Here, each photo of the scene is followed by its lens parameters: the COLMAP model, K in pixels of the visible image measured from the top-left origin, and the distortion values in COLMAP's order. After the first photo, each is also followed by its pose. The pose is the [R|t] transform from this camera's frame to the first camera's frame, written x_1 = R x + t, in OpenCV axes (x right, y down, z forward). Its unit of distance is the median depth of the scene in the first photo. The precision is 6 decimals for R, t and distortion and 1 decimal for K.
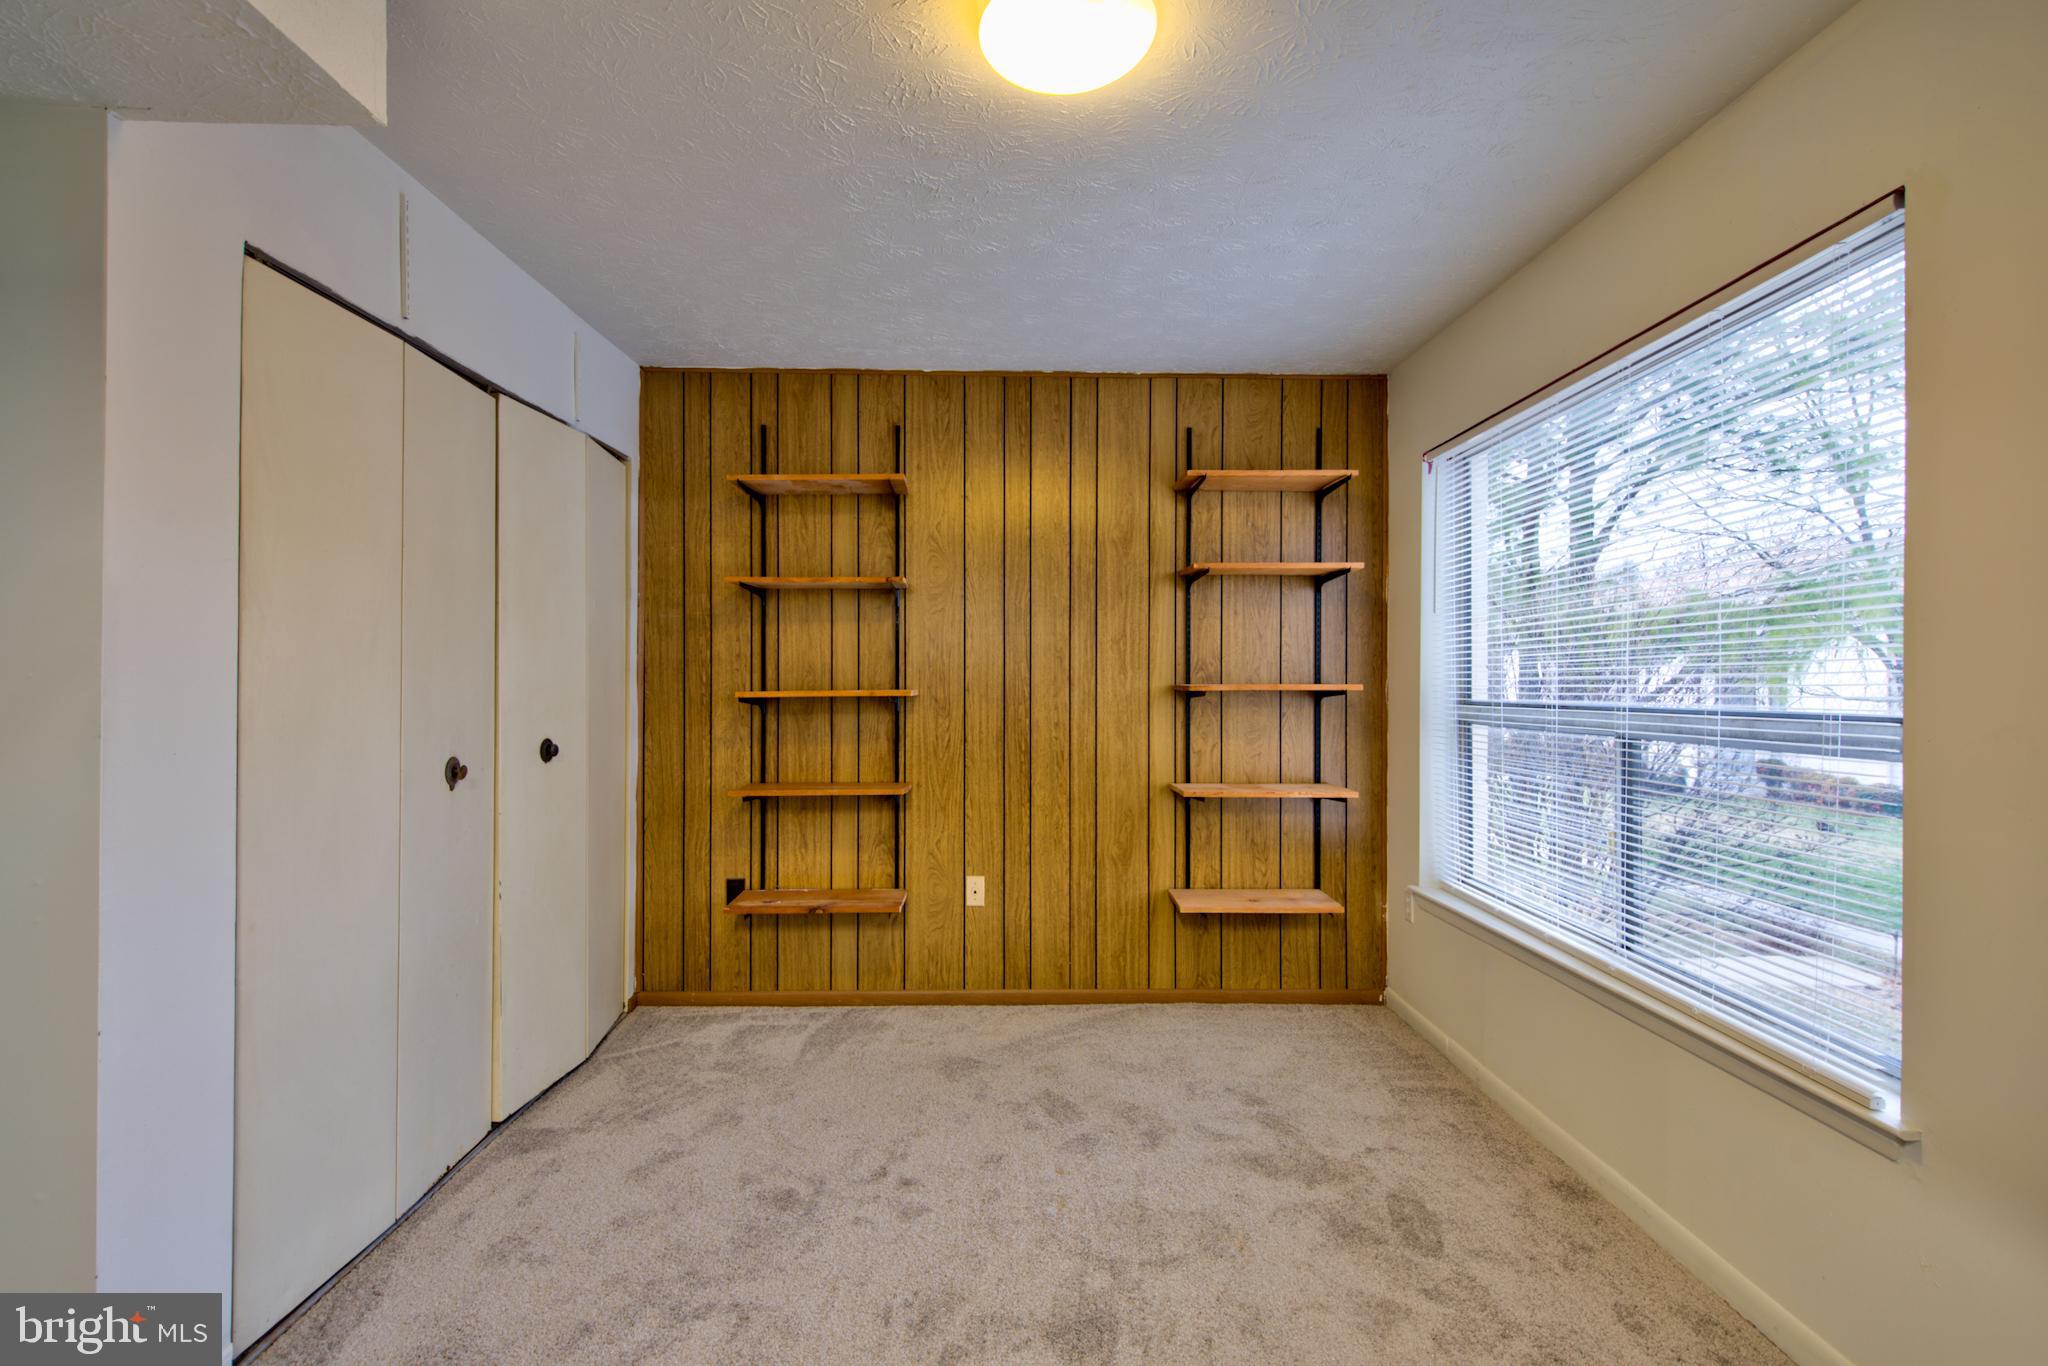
lens RADIAL K [[977.6, 0, 968.7], [0, 977.6, 645.5], [0, 0, 1]] dist [0.008194, -0.004740]
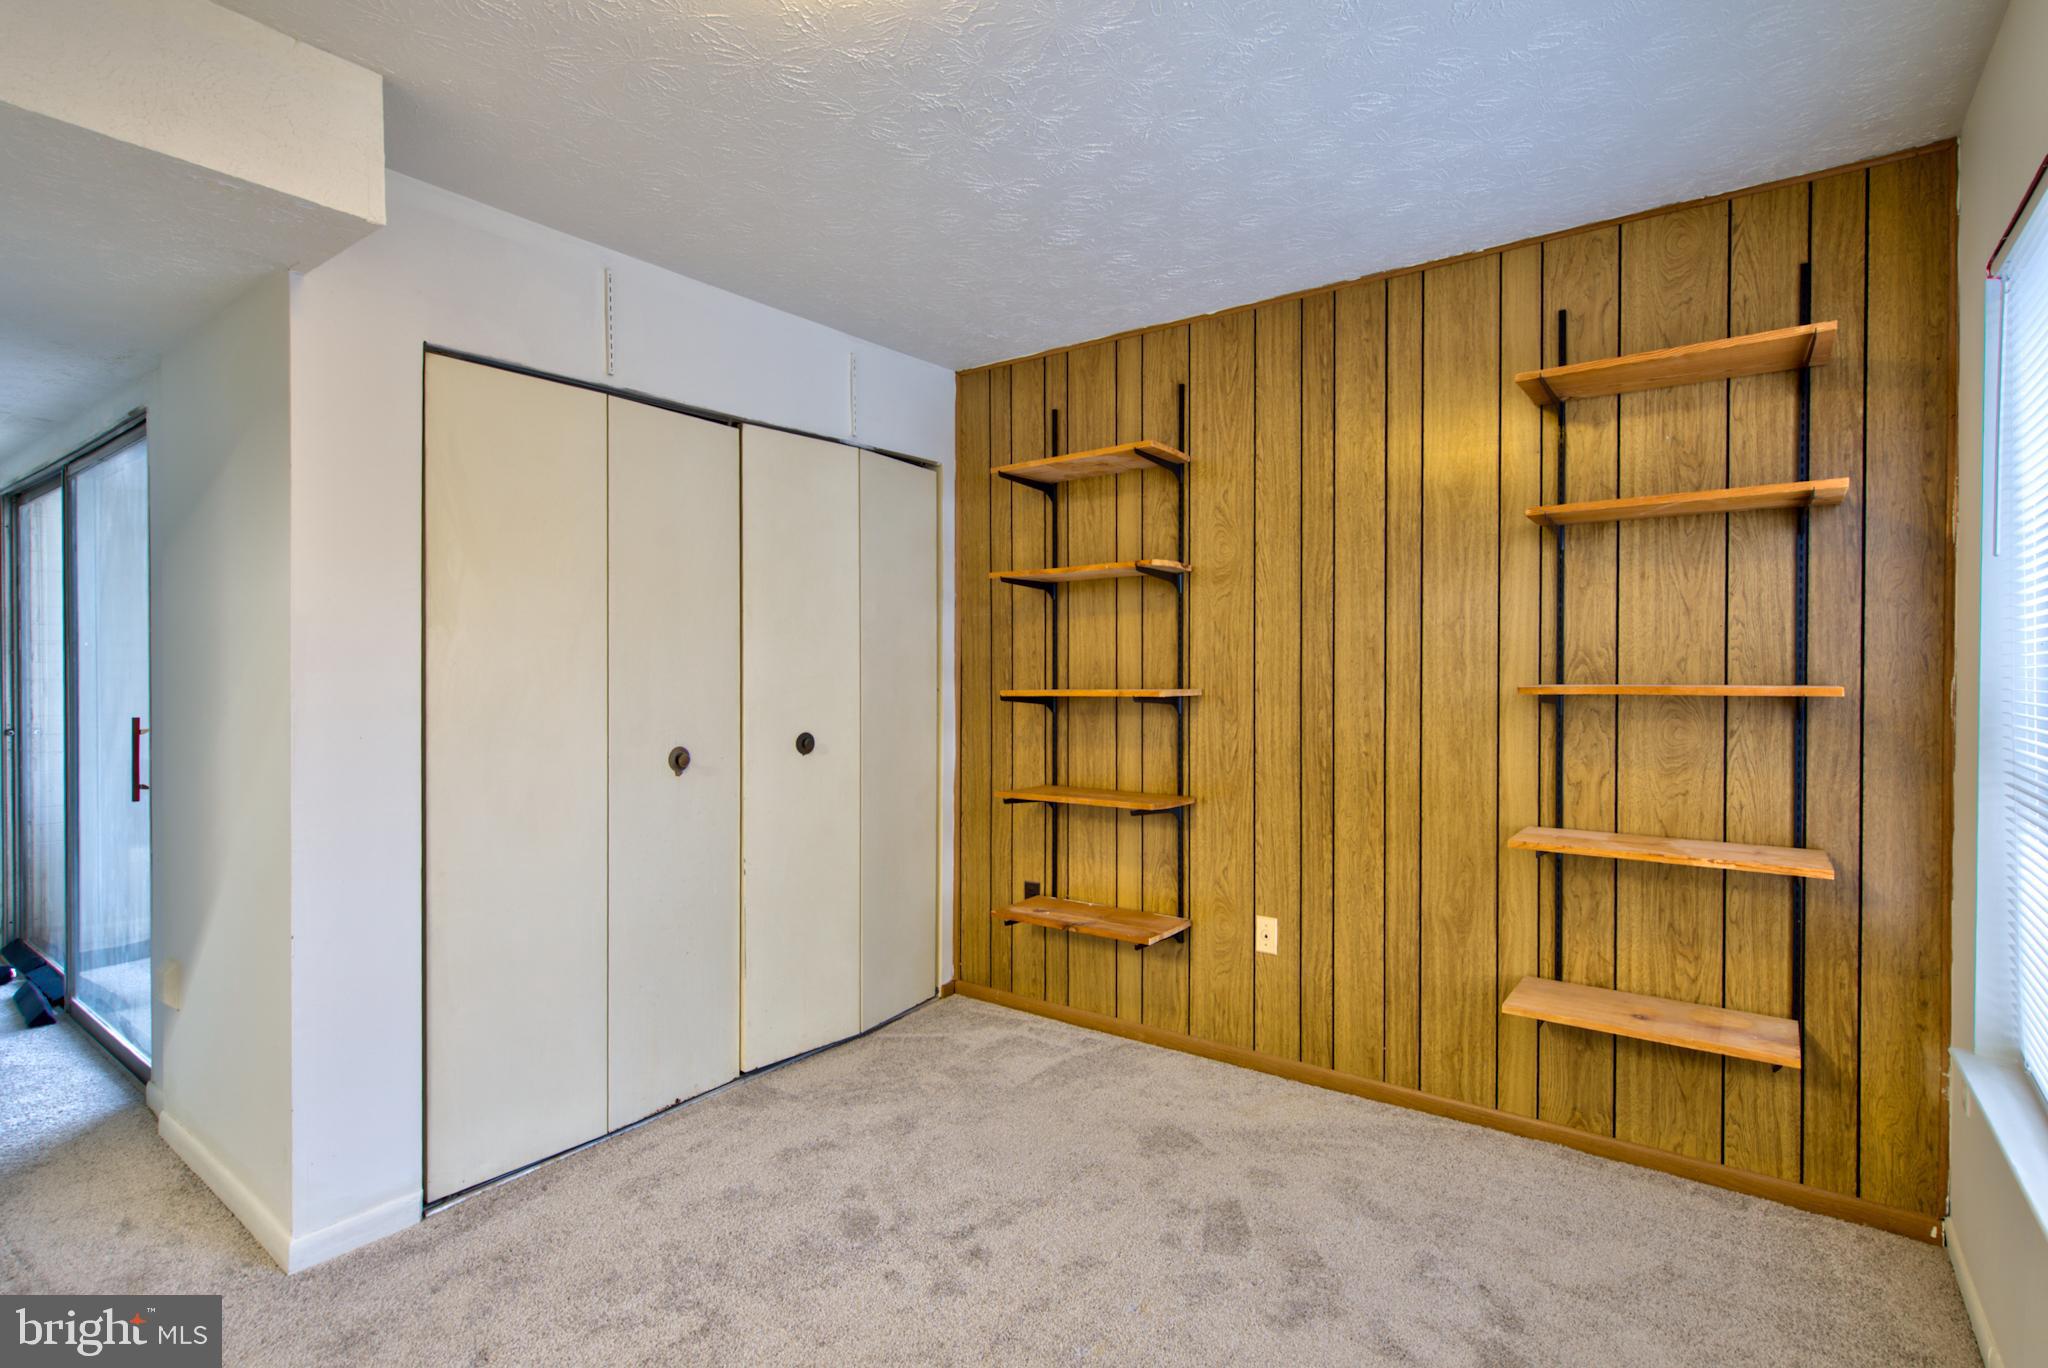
lens RADIAL K [[977.6, 0, 1072.1], [0, 977.6, 652.7], [0, 0, 1]] dist [0.008194, -0.004740]
pose [[0.800075, -0.014244, -0.599731, 0.372128], [0.024696, 0.999653, 0.009205, 0.002415], [0.599391, -0.022176, 0.800149, 0.247846]]
